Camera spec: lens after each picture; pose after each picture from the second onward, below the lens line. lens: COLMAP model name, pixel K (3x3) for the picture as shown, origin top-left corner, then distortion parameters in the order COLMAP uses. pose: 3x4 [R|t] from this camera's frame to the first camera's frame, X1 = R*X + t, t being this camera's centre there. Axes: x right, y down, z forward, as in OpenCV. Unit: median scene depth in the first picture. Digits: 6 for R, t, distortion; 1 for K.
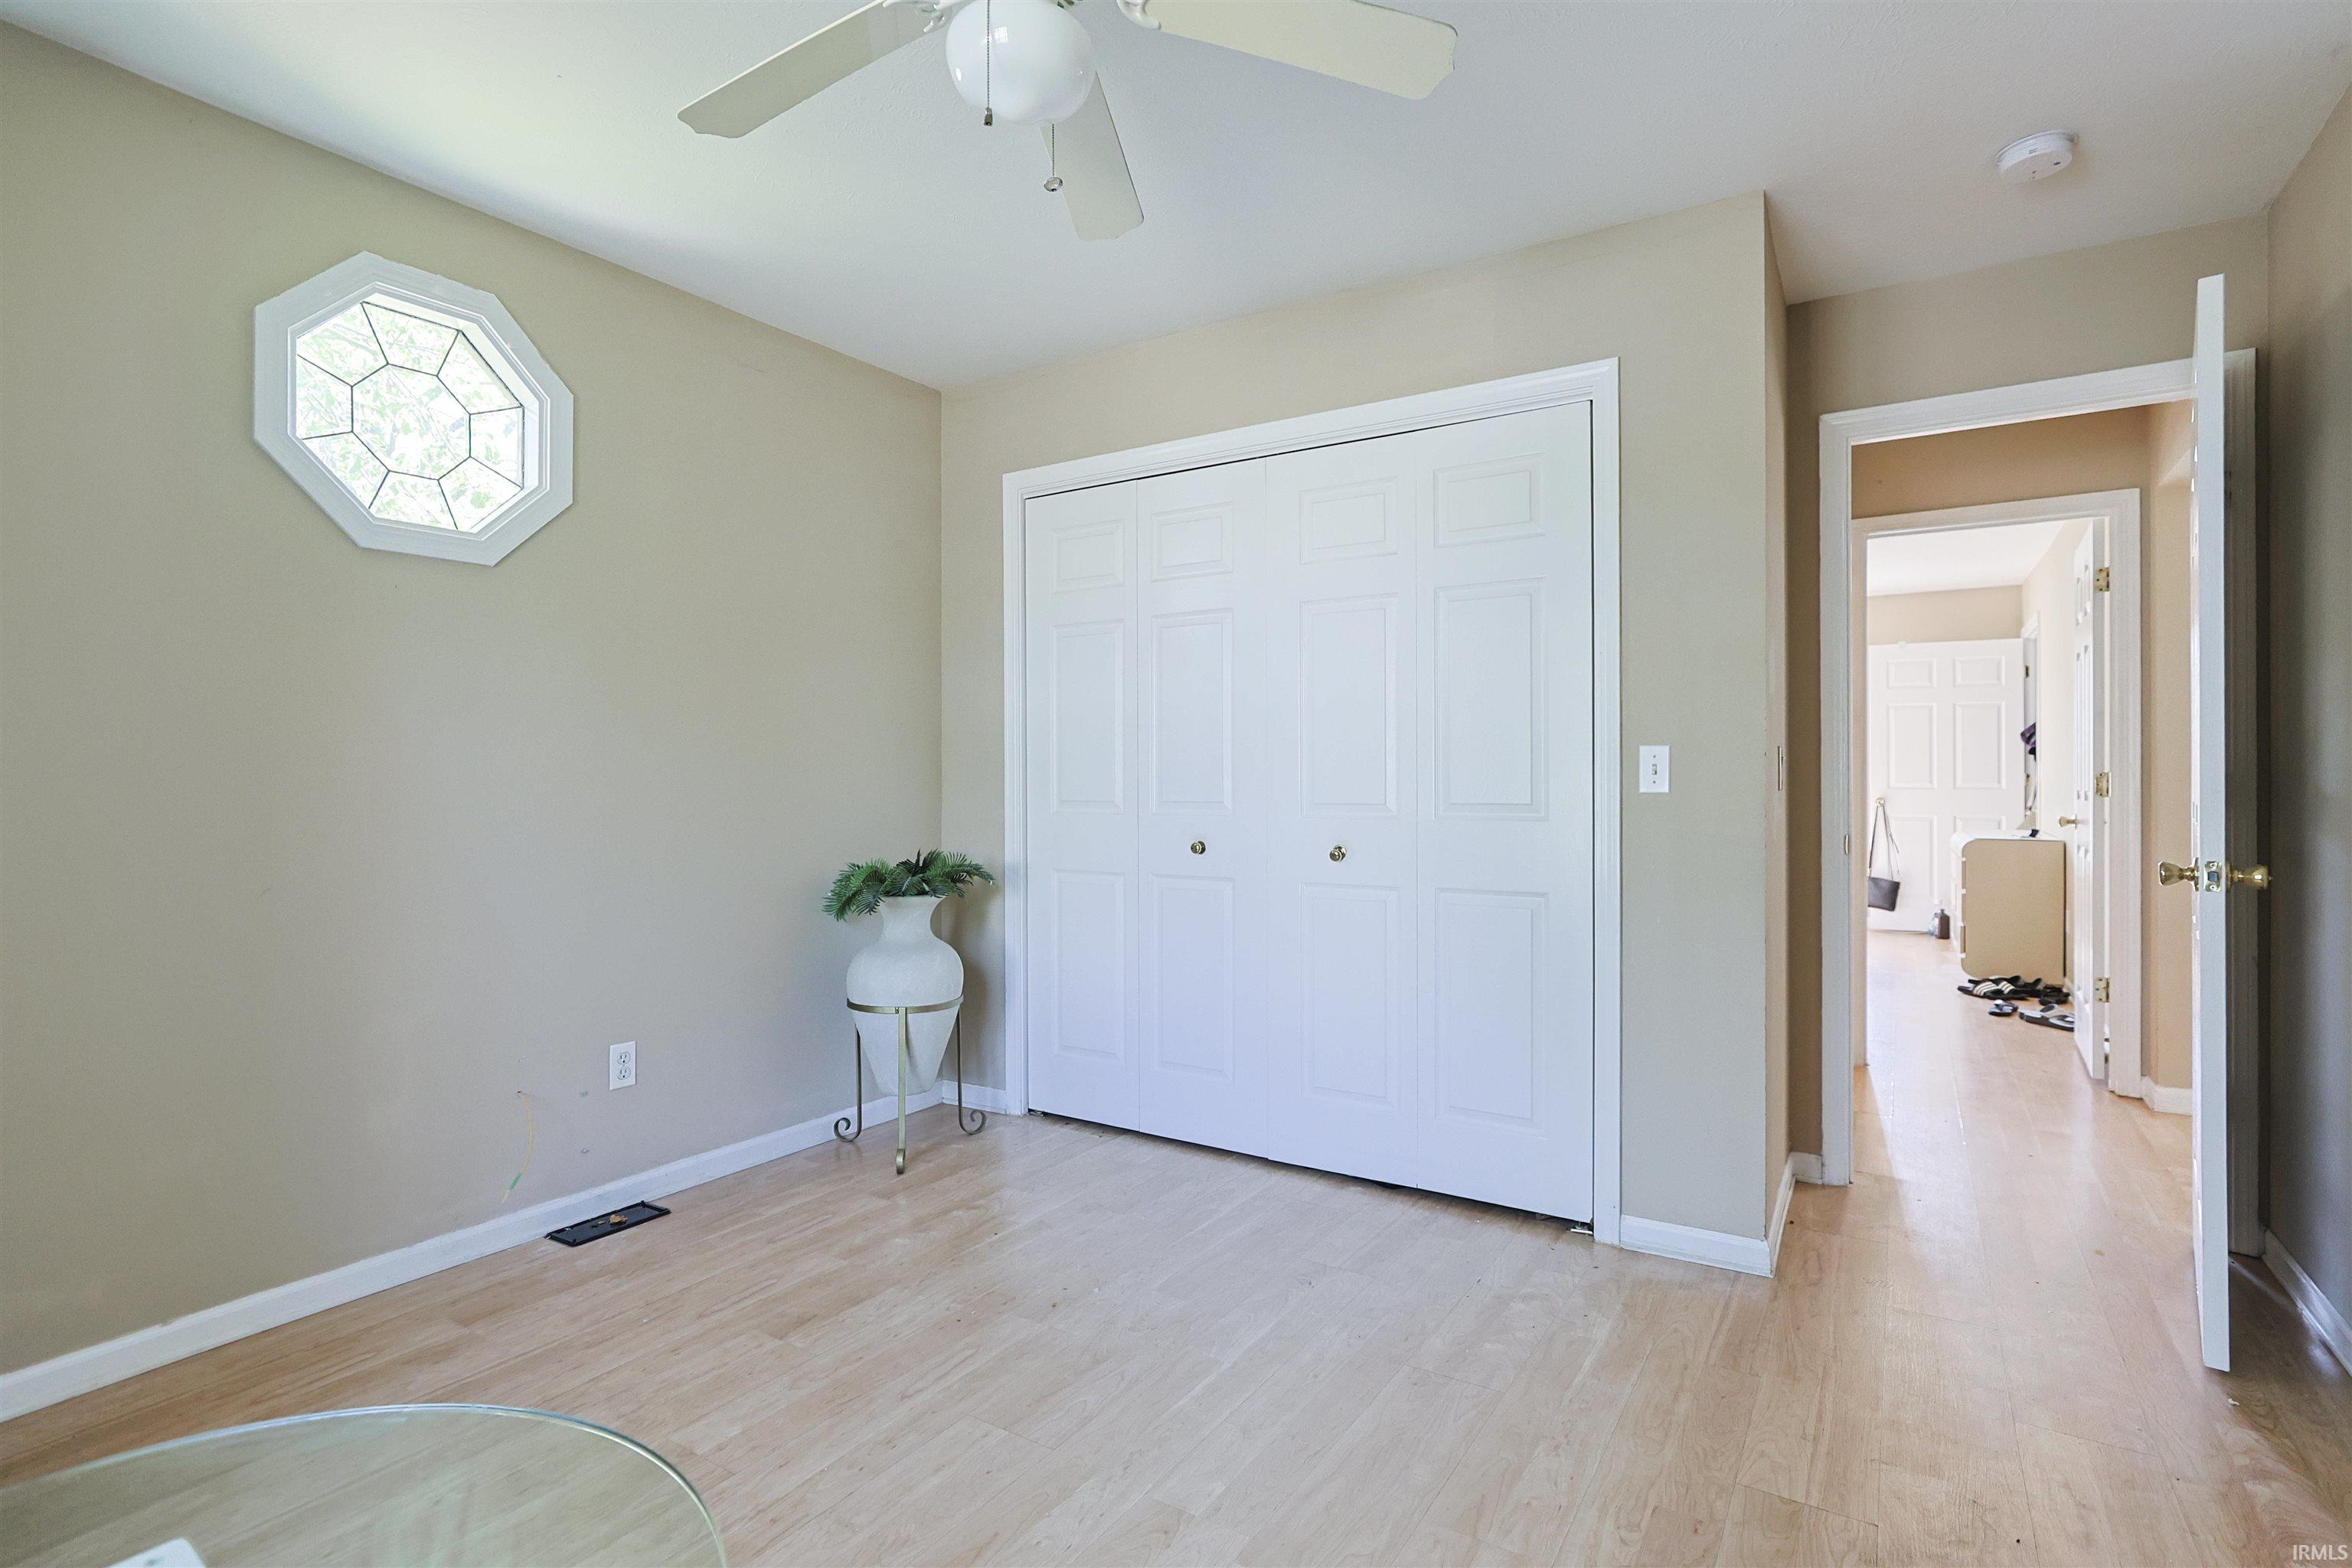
lens RADIAL K [[1172.3, 0, 1195.6], [0, 1172.3, 782.3], [0, 0, 1]] dist [-0.015681, 0.005809]
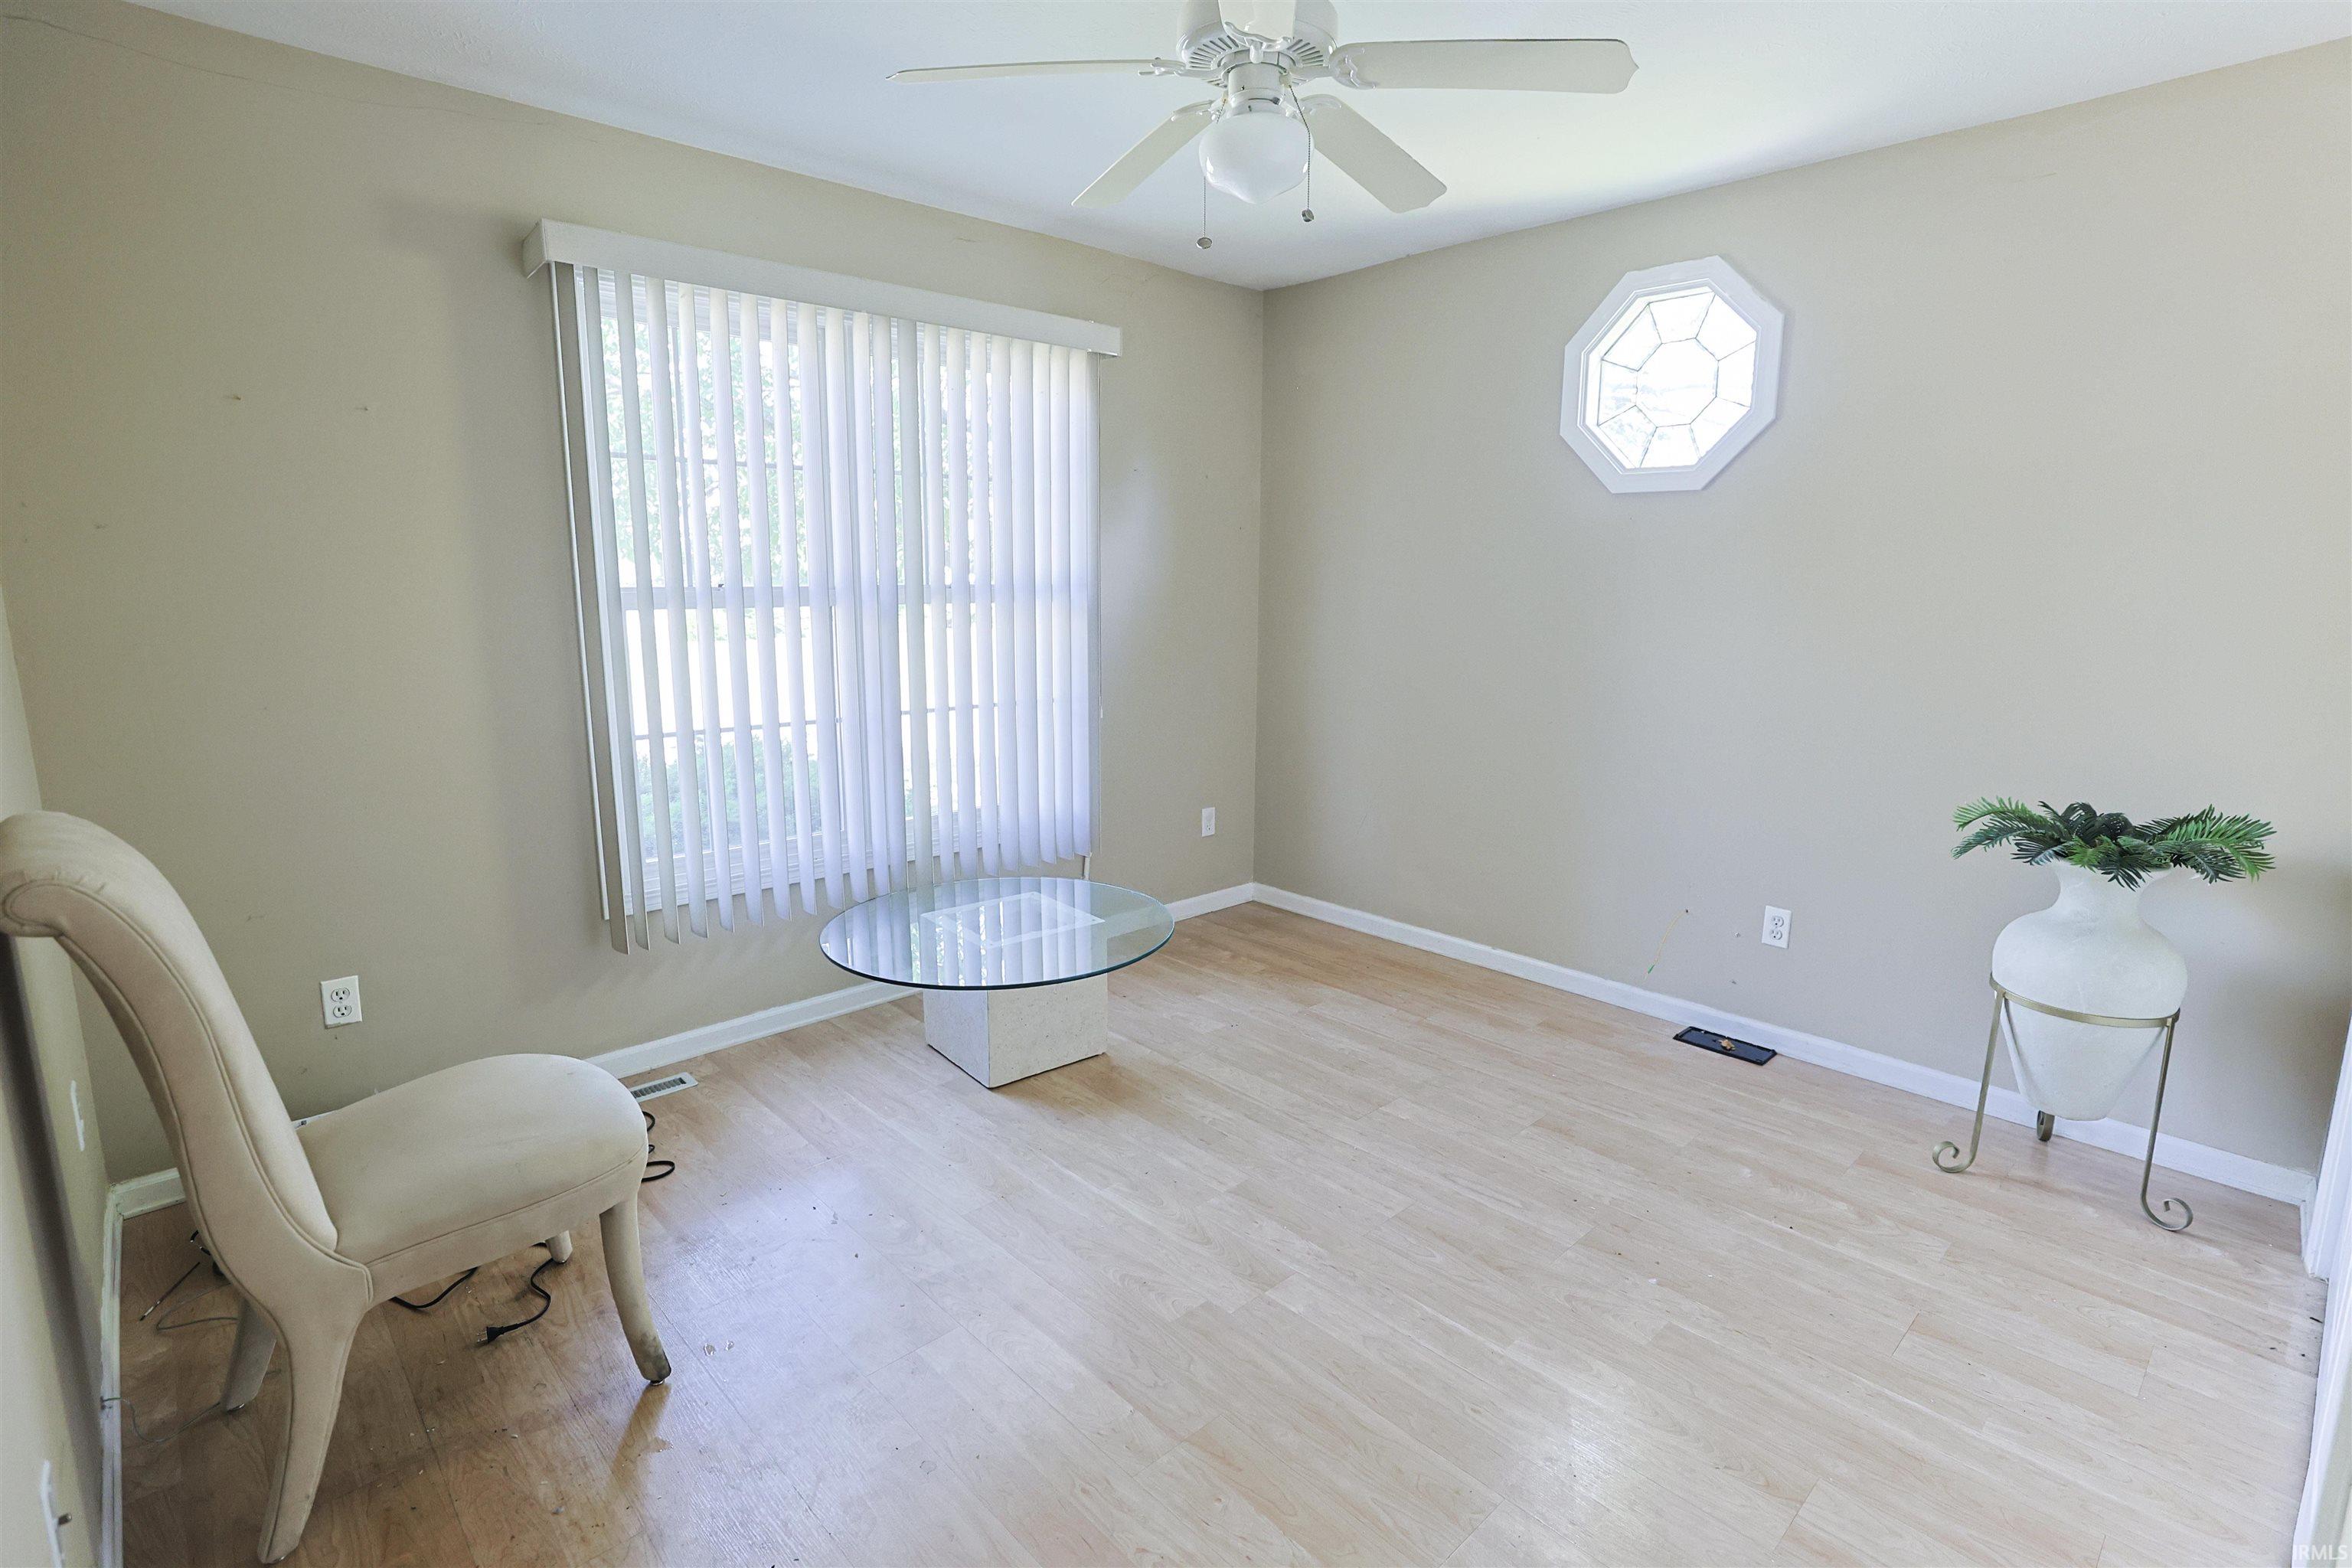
lens RADIAL K [[1172.3, 0, 1178.4], [0, 1172.3, 779.3], [0, 0, 1]] dist [-0.015681, 0.005809]
pose [[-0.283032, 0.179506, -0.942163, 0.779490], [-0.003472, 0.982131, 0.188164, -0.116658], [0.959104, 0.056528, -0.277351, 0.841533]]
